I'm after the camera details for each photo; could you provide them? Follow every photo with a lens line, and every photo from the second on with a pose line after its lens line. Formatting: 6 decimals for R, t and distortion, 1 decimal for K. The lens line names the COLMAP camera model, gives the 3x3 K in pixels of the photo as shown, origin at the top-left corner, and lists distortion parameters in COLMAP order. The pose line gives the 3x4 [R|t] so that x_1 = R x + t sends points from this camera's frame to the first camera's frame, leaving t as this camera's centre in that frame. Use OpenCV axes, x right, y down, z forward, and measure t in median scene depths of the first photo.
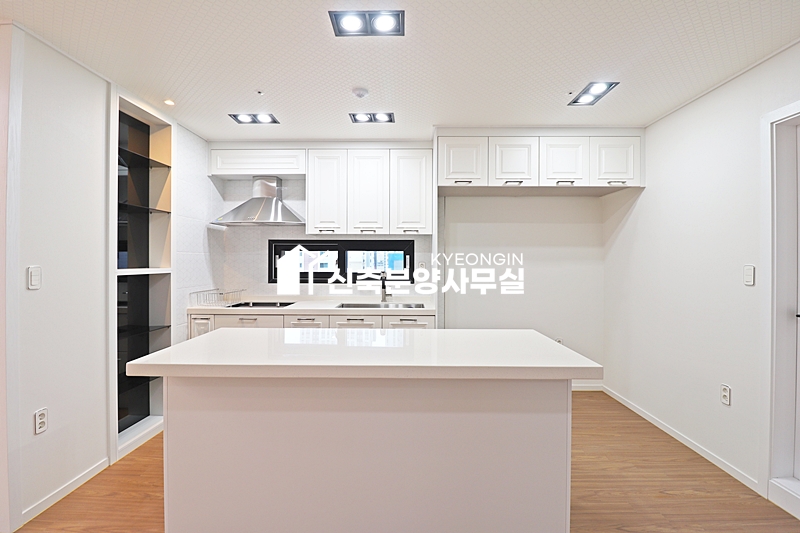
lens RADIAL K [[376.6, 0, 401.2], [0, 376.6, 259.6], [0, 0, 1]] dist [-0.000557, -0.013963]
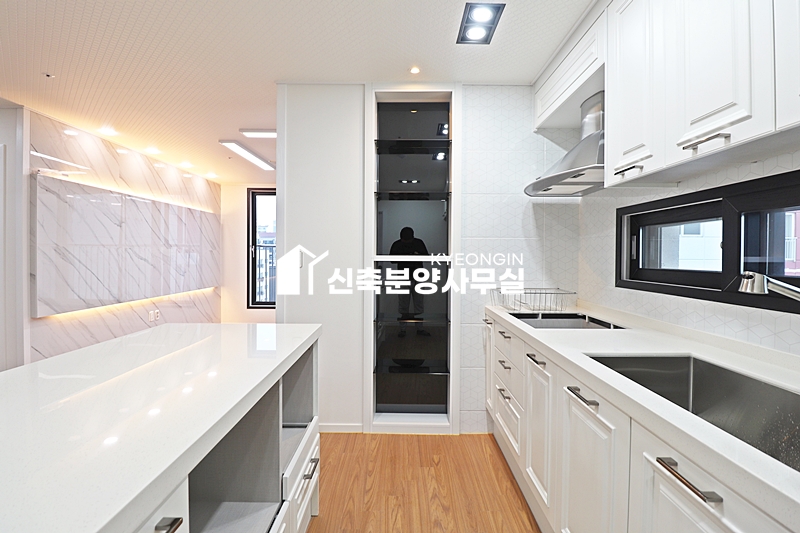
lens RADIAL K [[376.6, 0, 401.2], [0, 376.6, 259.6], [0, 0, 1]] dist [-0.000557, -0.013963]
pose [[0.004132, 0.010782, -0.999933, 0.245191], [-0.003555, 0.999936, 0.010767, 0.020683], [0.999985, 0.003511, 0.004170, 0.826732]]
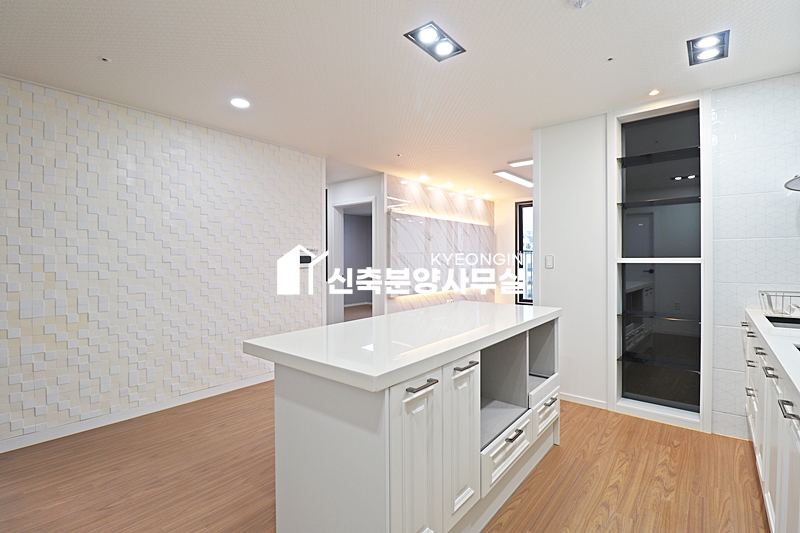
lens RADIAL K [[376.6, 0, 401.2], [0, 376.6, 259.6], [0, 0, 1]] dist [-0.000557, -0.013963]
pose [[-0.633985, 0.002291, -0.773342, 0.504074], [0.004627, 0.999989, -0.000832, 0.022796], [0.773331, -0.004106, -0.633989, 0.952143]]
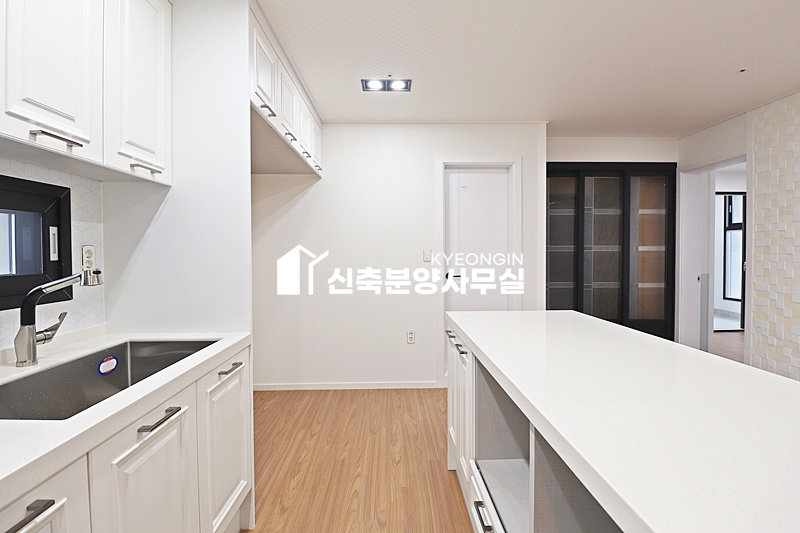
lens RADIAL K [[376.6, 0, 401.2], [0, 376.6, 259.6], [0, 0, 1]] dist [-0.000557, -0.013963]
pose [[-0.038936, -0.024364, 0.998945, -0.448851], [0.003005, 0.999695, 0.024500, 0.016459], [-0.999237, 0.003956, -0.038851, 0.812239]]
